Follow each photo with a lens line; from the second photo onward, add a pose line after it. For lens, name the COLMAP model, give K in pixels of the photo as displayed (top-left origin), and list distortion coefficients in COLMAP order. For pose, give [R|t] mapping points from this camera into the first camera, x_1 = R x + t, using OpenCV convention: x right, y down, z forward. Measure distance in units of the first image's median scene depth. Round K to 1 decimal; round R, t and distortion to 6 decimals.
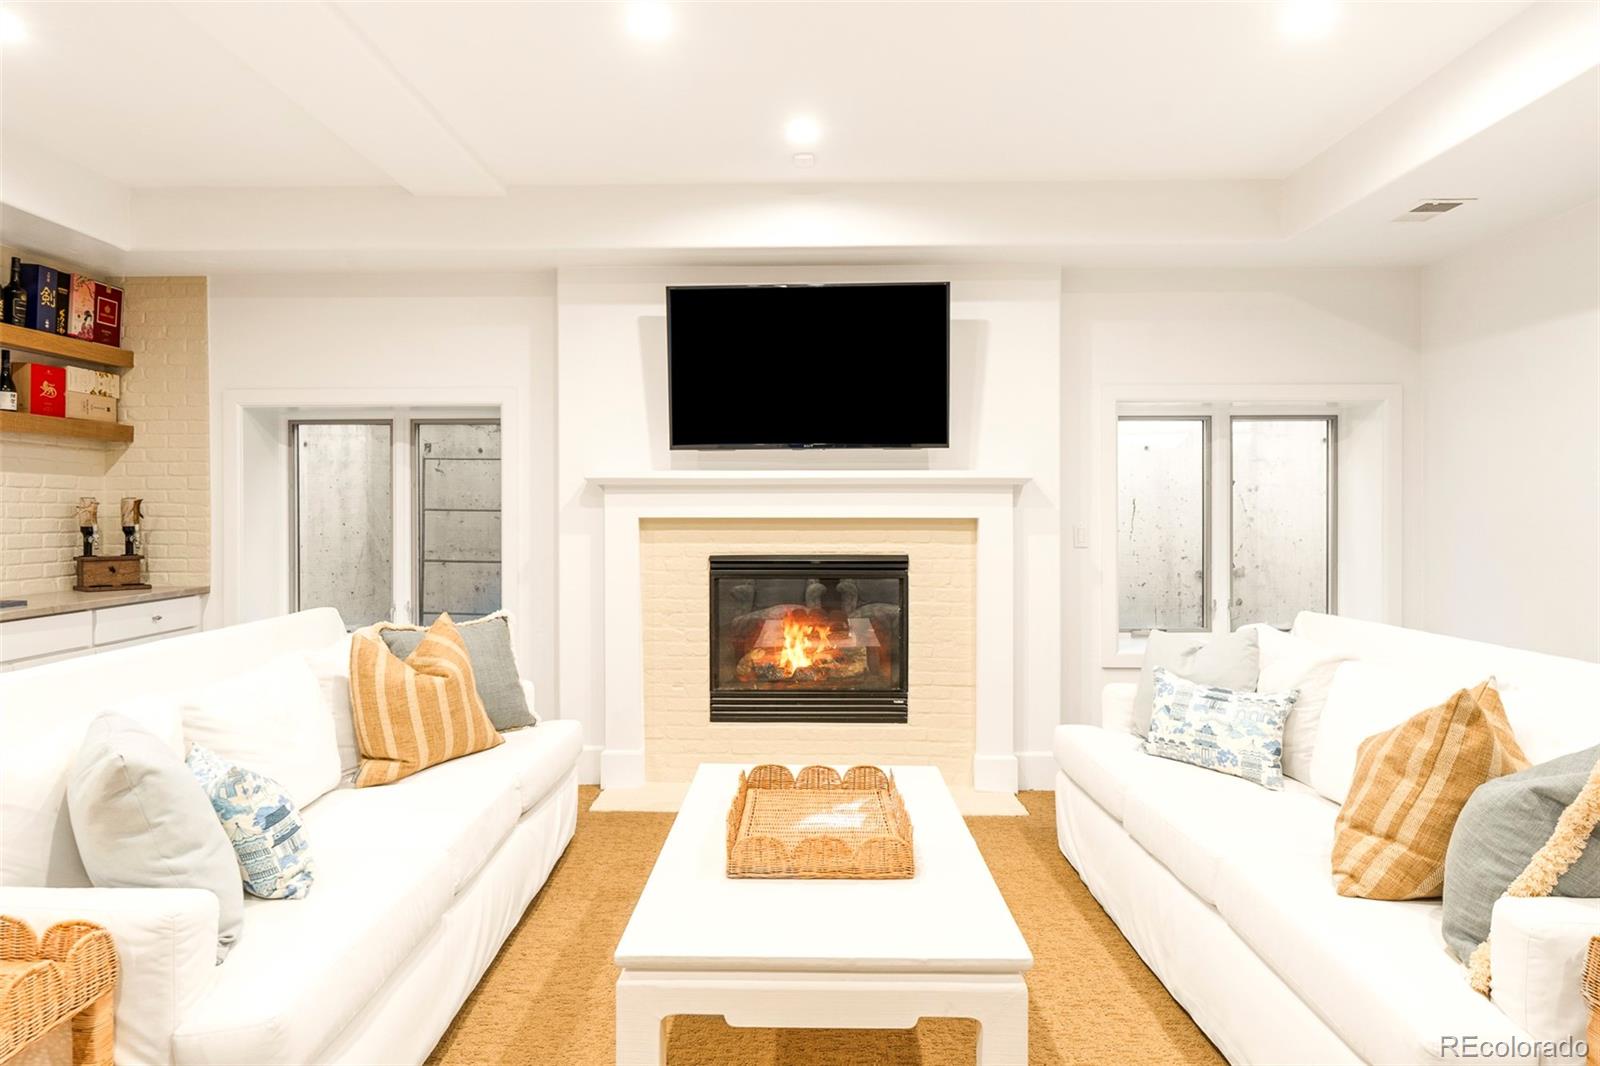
lens RADIAL K [[970.4, 0, 800.0], [0, 970.4, 533.0], [0, 0, 1]] dist [-0.004710, -0.000248]
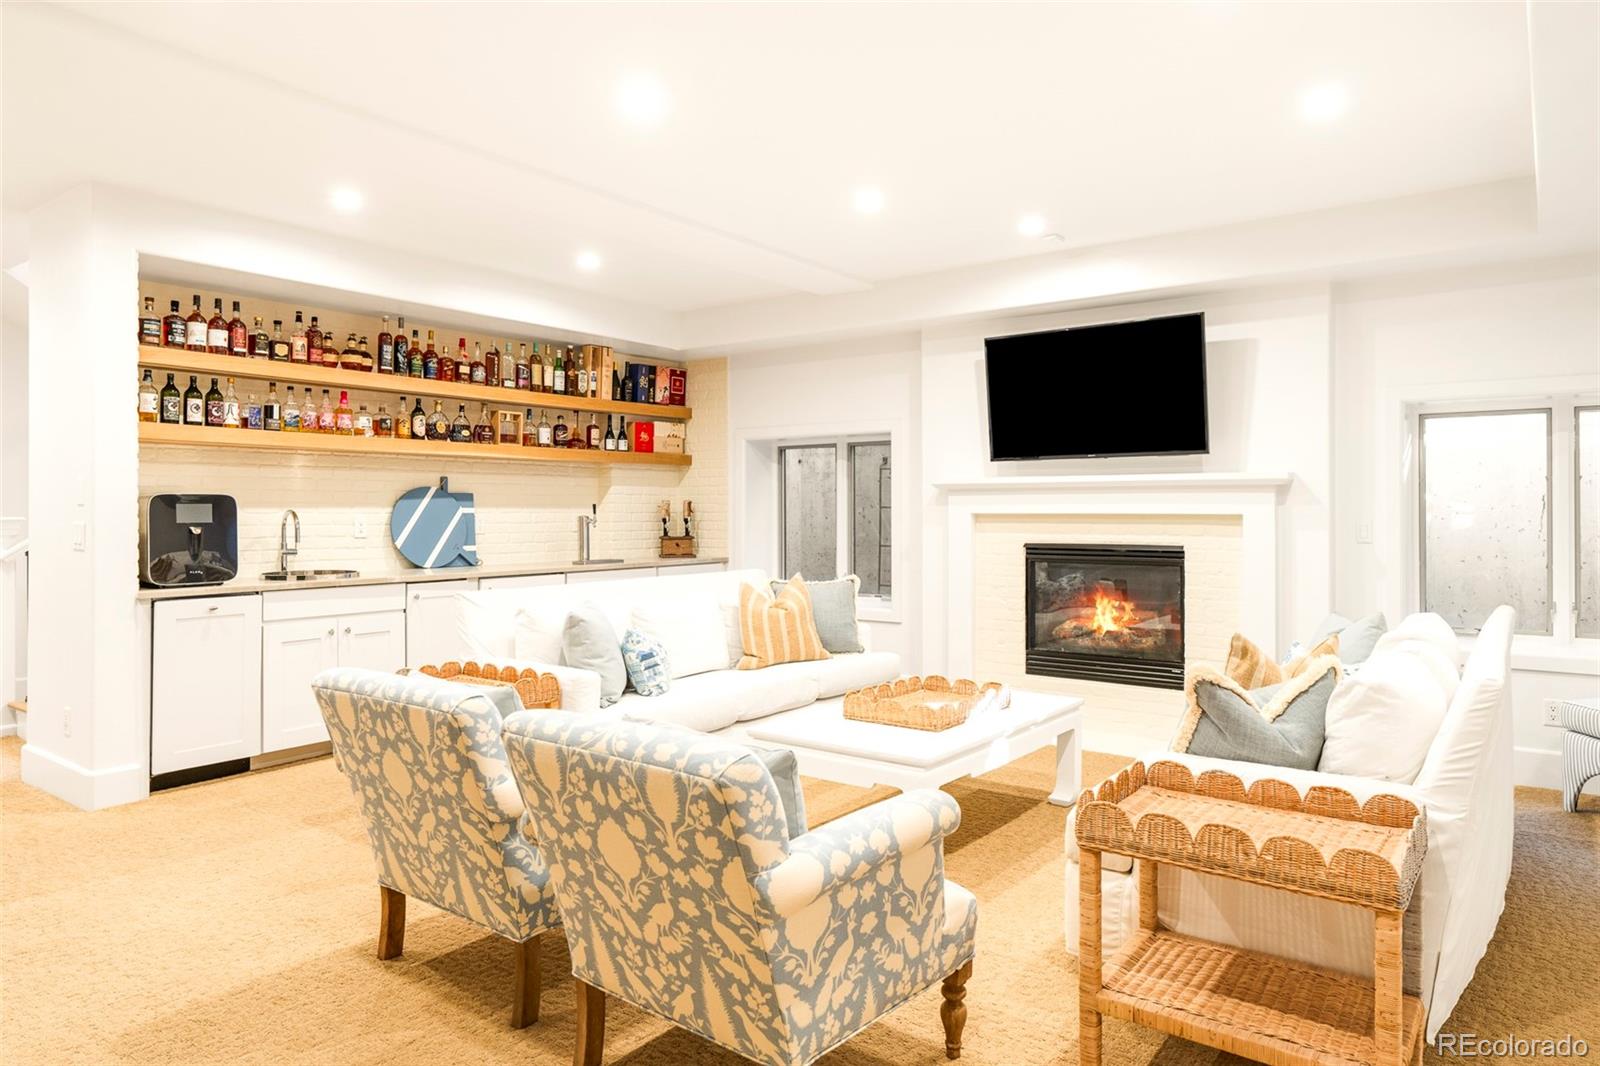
lens RADIAL K [[1019.8, 0, 800.0], [0, 1019.8, 533.0], [0, 0, 1]] dist [-0.005224, -0.002186]
pose [[0.810414, 0.013125, -0.585710, 0.456566], [-0.011902, 0.999912, 0.005938, 0.005448], [0.585736, 0.002159, 0.810499, -0.263350]]
